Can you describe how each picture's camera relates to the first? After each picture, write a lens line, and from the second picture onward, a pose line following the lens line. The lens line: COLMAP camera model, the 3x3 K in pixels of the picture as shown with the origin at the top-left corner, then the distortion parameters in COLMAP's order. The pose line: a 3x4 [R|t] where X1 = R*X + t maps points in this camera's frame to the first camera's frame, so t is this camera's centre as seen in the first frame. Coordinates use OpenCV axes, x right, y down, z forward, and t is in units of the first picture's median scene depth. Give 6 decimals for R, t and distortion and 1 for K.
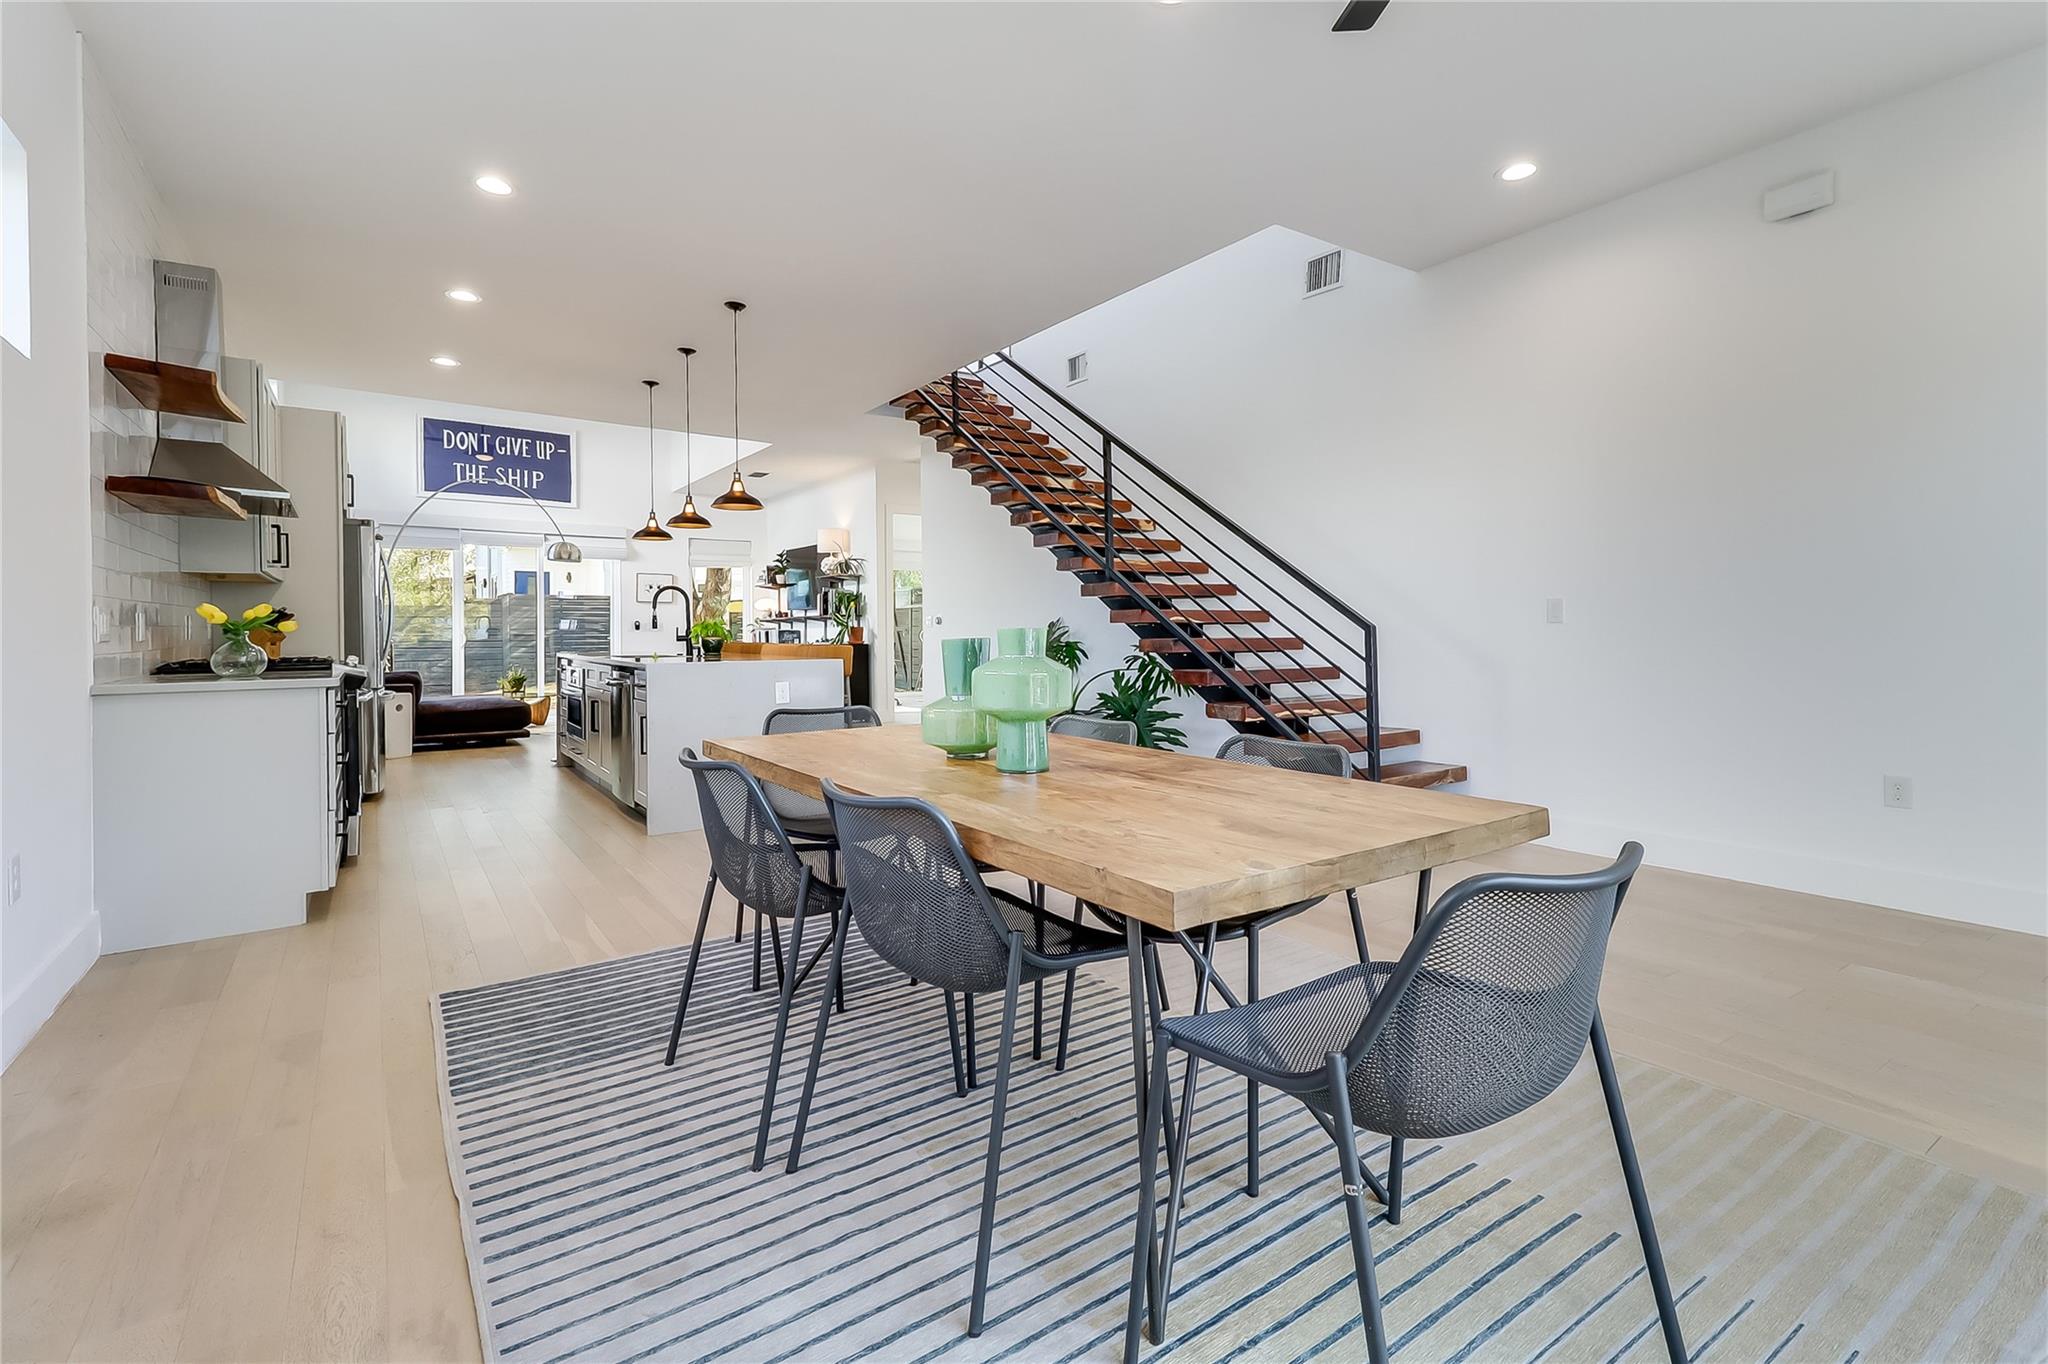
lens RADIAL K [[945.9, 0, 1047.6], [0, 945.9, 621.7], [0, 0, 1]] dist [0.057135, 0.000055]
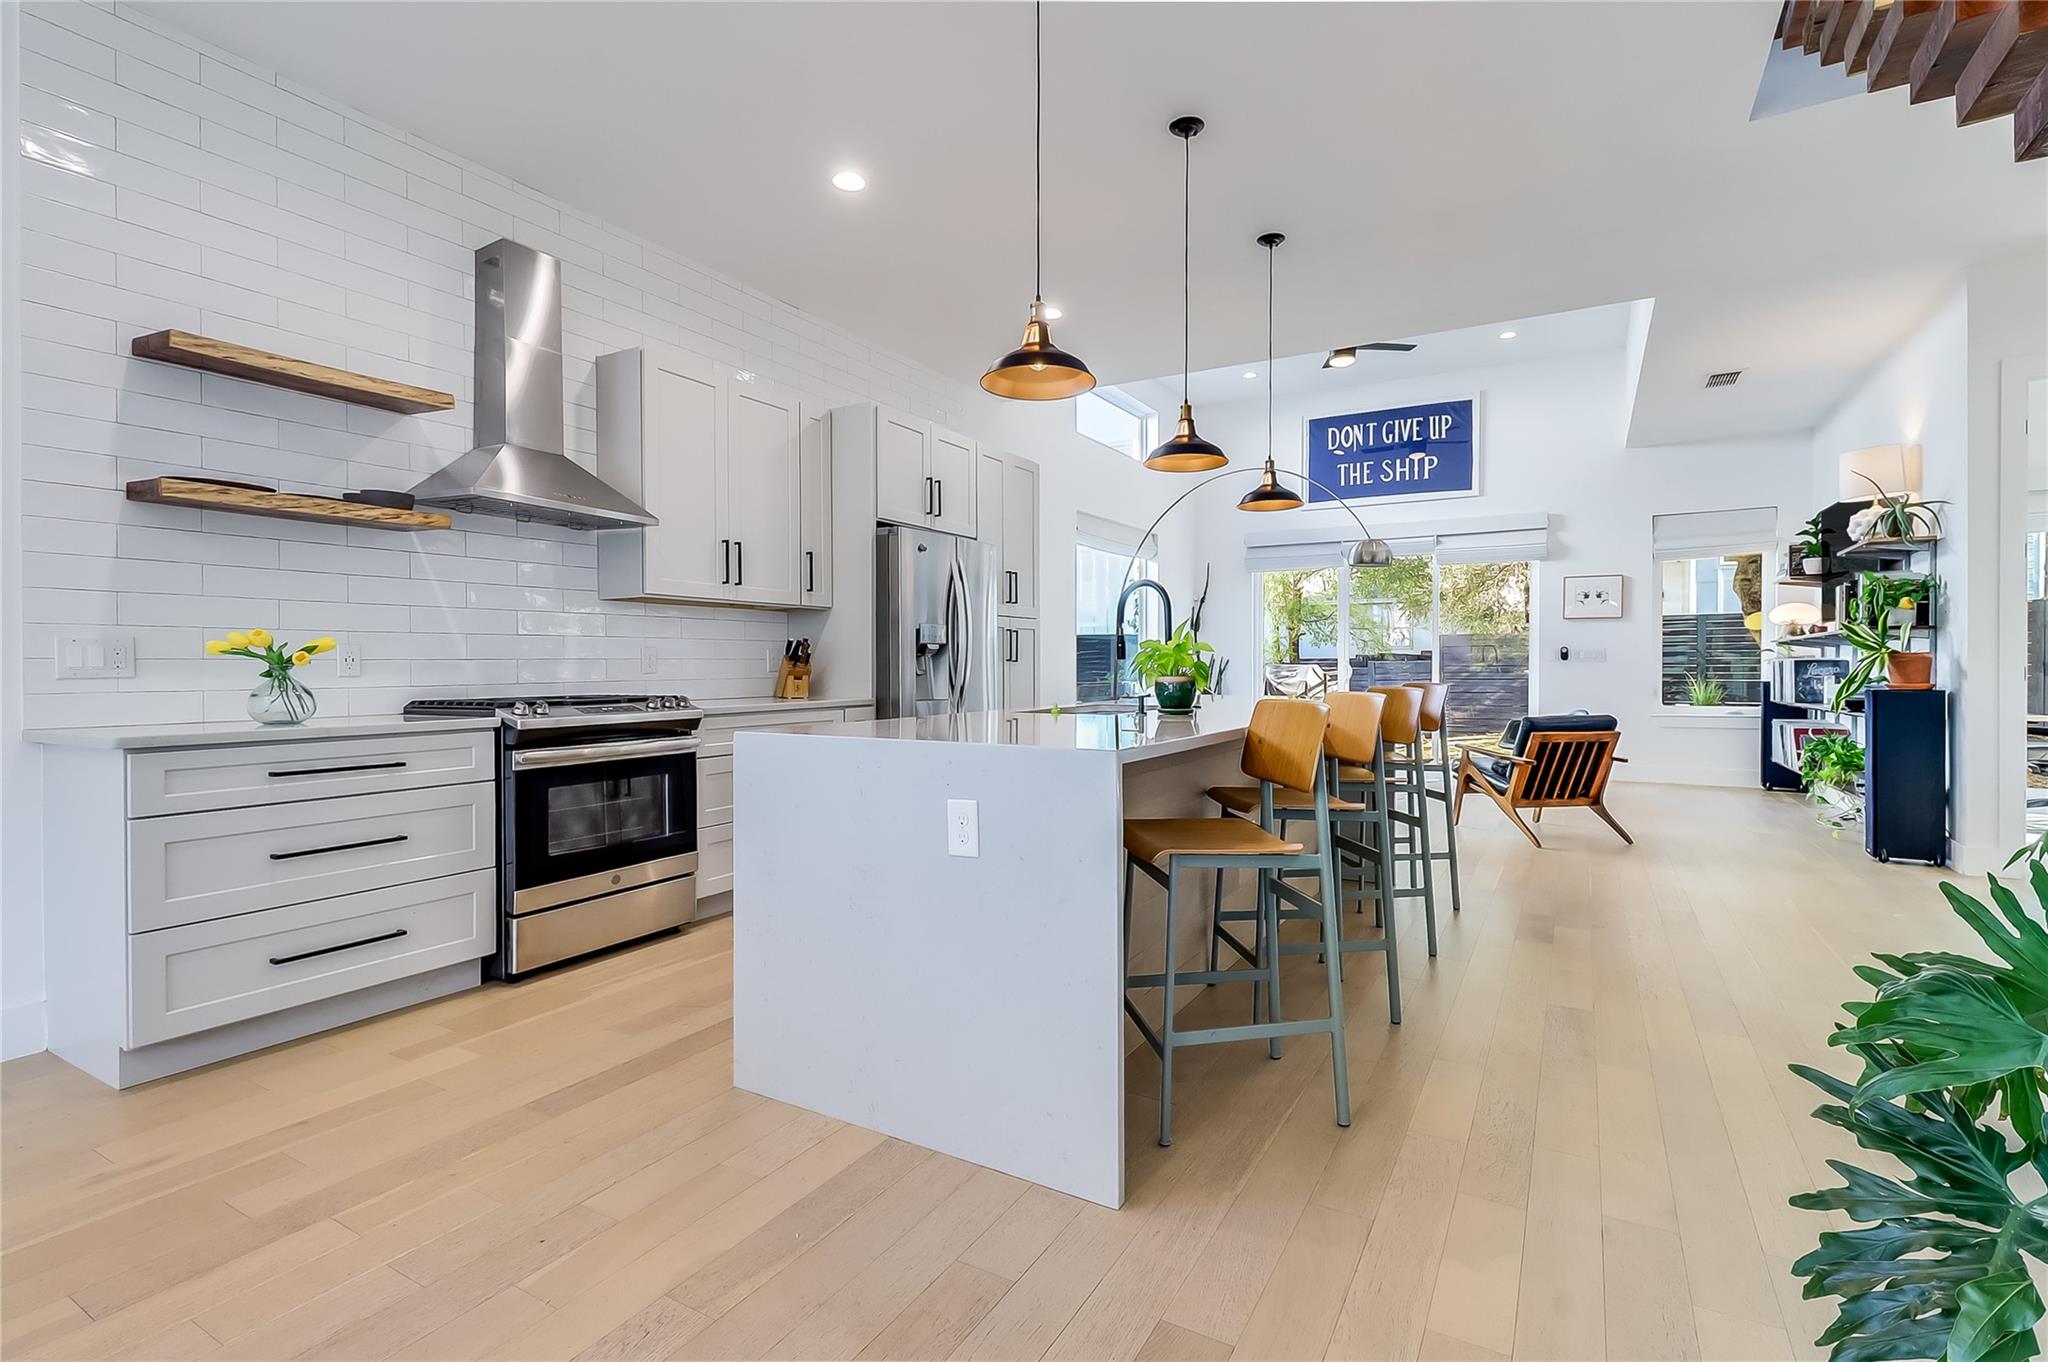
lens RADIAL K [[944.5, 0, 1024.0], [0, 944.5, 681.0], [0, 0, 1]] dist [0.020344, -0.000482]
pose [[0.412688, 0.019156, -0.910671, 0.037717], [0.009471, 0.999635, 0.025319, 0.002979], [0.910823, -0.019074, 0.412355, 0.393986]]
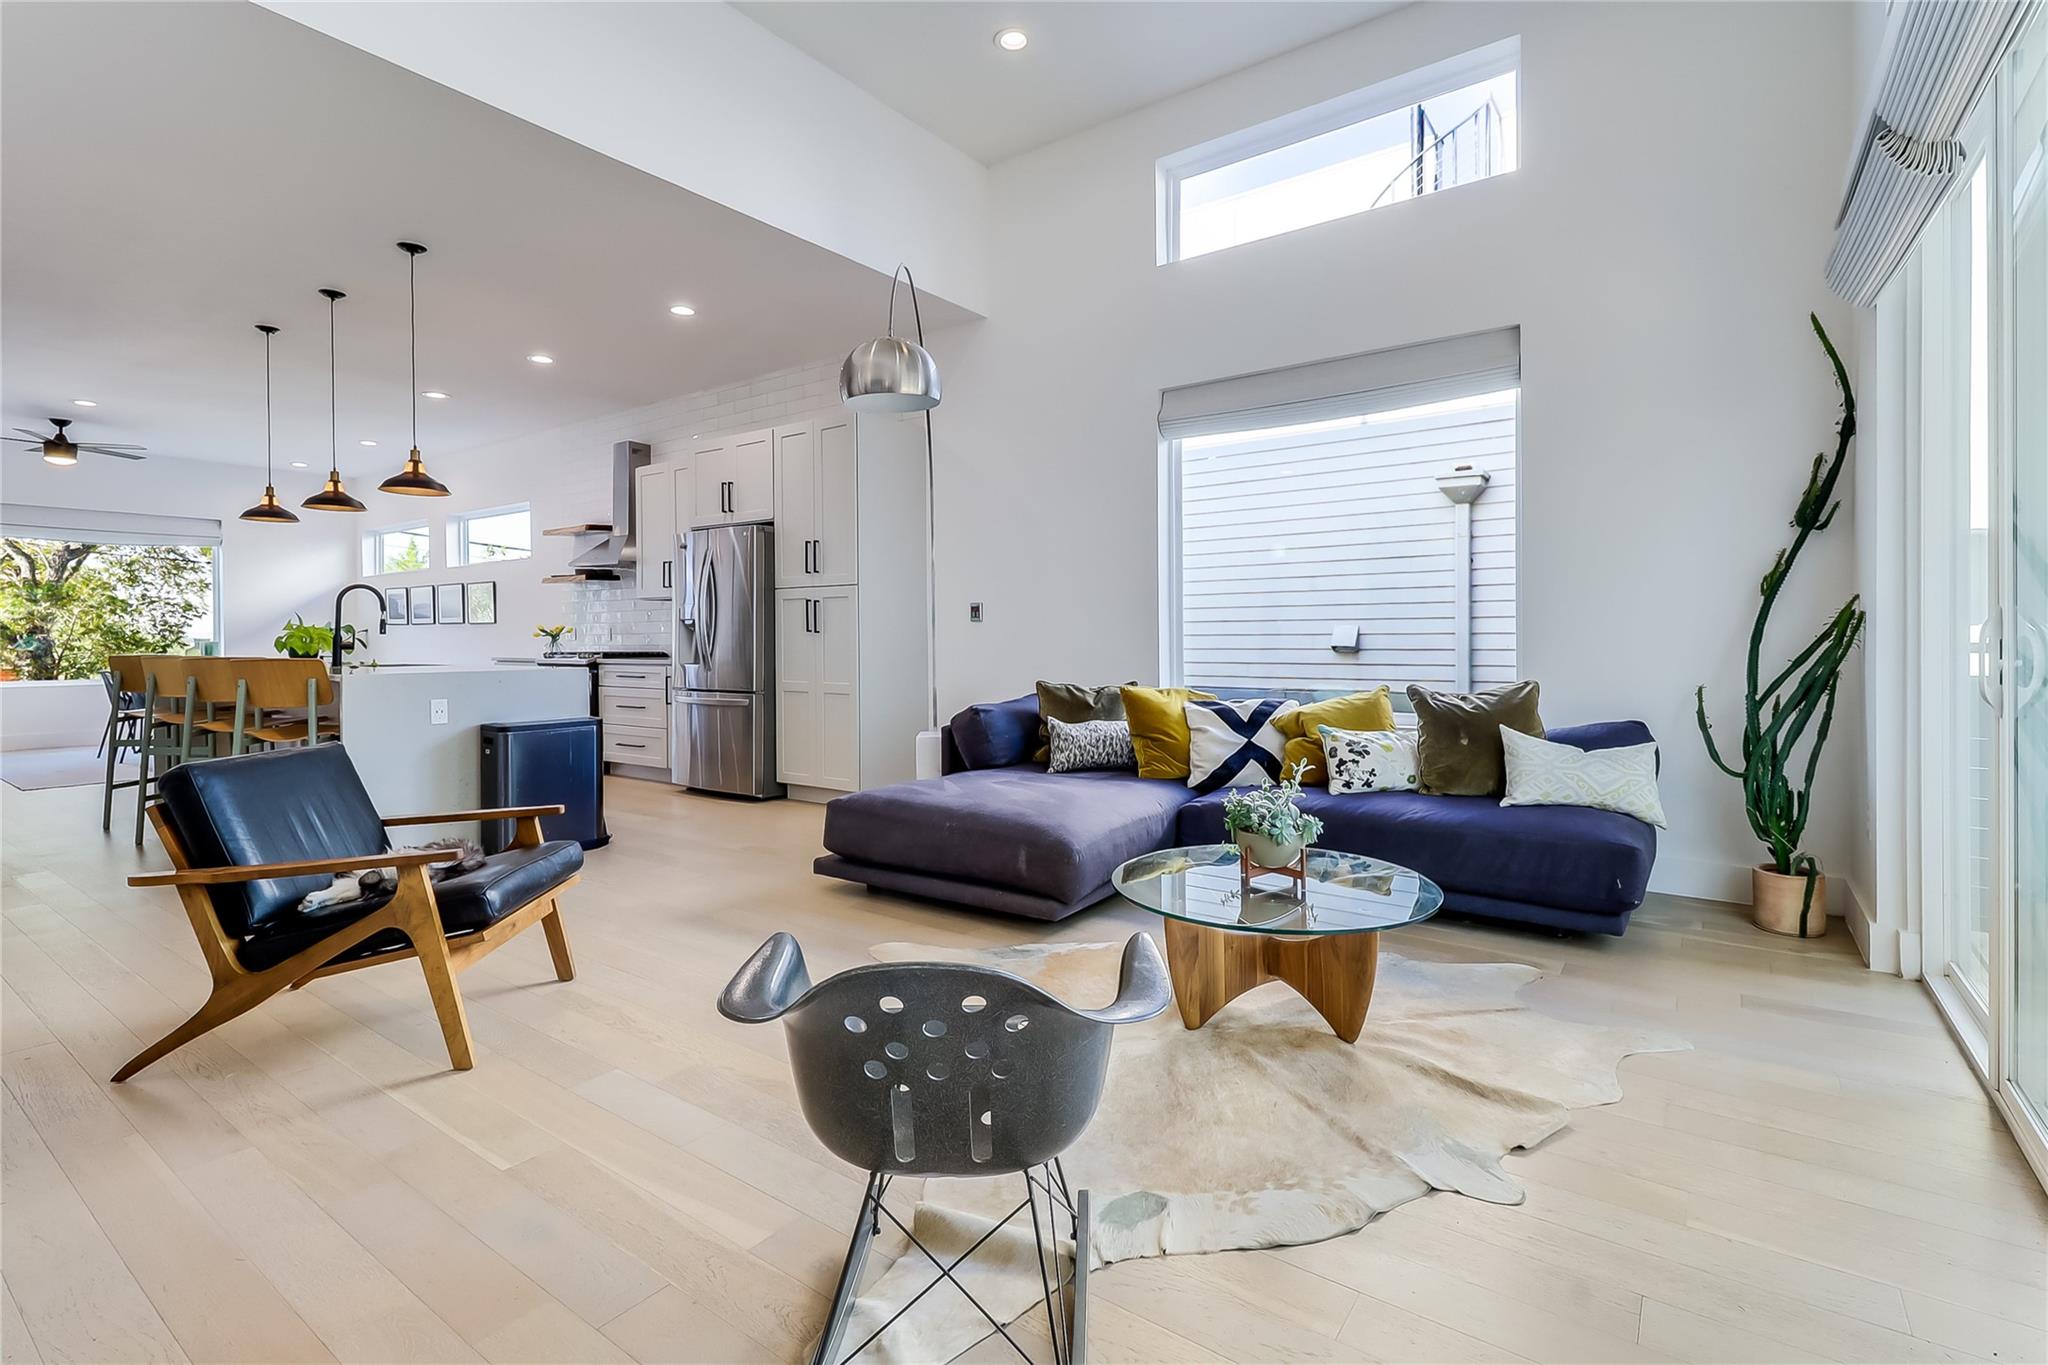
lens RADIAL K [[945.9, 0, 1047.6], [0, 945.9, 622.2], [0, 0, 1]] dist [0.057135, 0.000055]
pose [[-0.945262, 0.000737, -0.326311, -0.388002], [0.010409, 0.999557, -0.027897, 0.015272], [0.326146, -0.029766, -0.944851, 1.115910]]
